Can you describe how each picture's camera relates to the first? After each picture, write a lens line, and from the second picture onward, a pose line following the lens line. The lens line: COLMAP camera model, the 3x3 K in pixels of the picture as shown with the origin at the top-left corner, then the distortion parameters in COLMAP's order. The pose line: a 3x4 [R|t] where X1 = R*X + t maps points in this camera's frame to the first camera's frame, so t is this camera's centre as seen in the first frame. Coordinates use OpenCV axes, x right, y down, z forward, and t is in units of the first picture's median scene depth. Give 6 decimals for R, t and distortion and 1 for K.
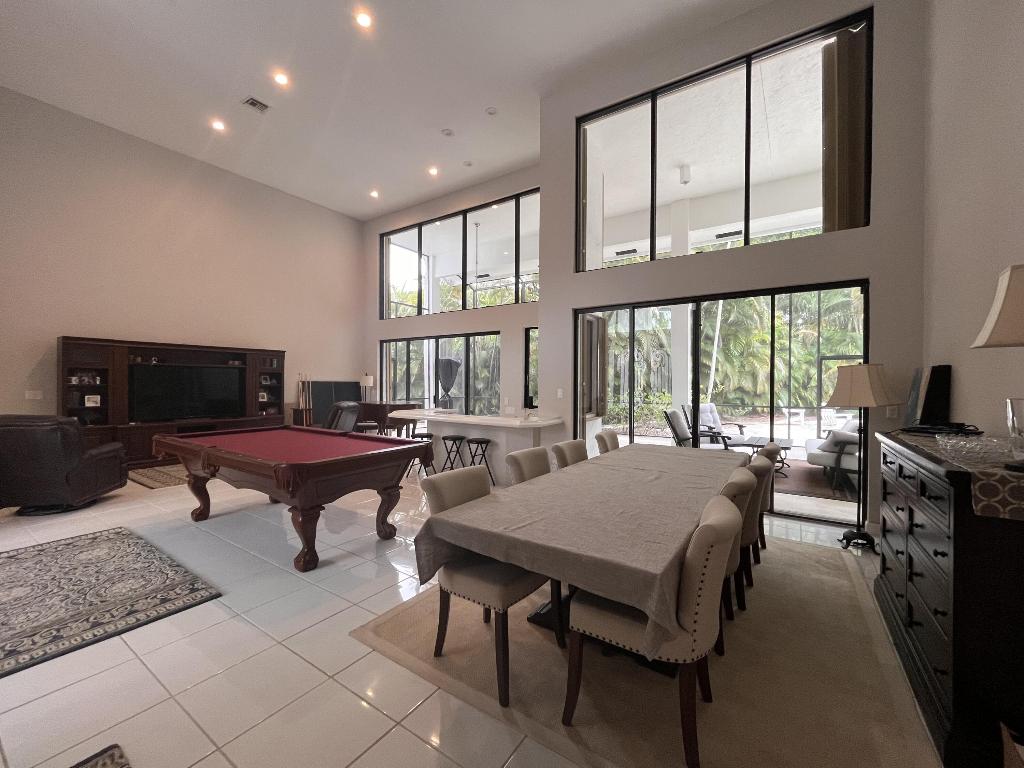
lens RADIAL K [[417.0, 0, 513.6], [0, 417.0, 383.7], [0, 0, 1]] dist [0.000872, -0.000690]
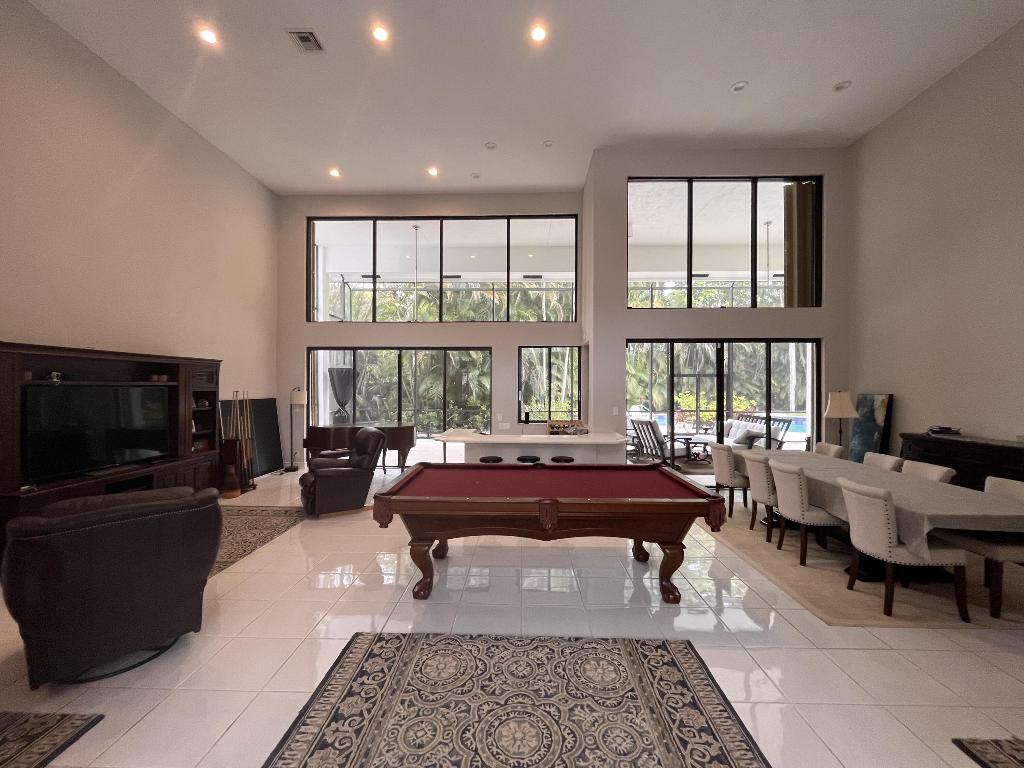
lens RADIAL K [[417.0, 0, 512.3], [0, 417.0, 383.6], [0, 0, 1]] dist [0.000872, -0.000690]
pose [[0.843889, -0.001344, 0.536515, -0.785610], [0.004246, 0.999982, -0.004172, -0.051823], [-0.536500, 0.005799, 0.843880, 0.190837]]
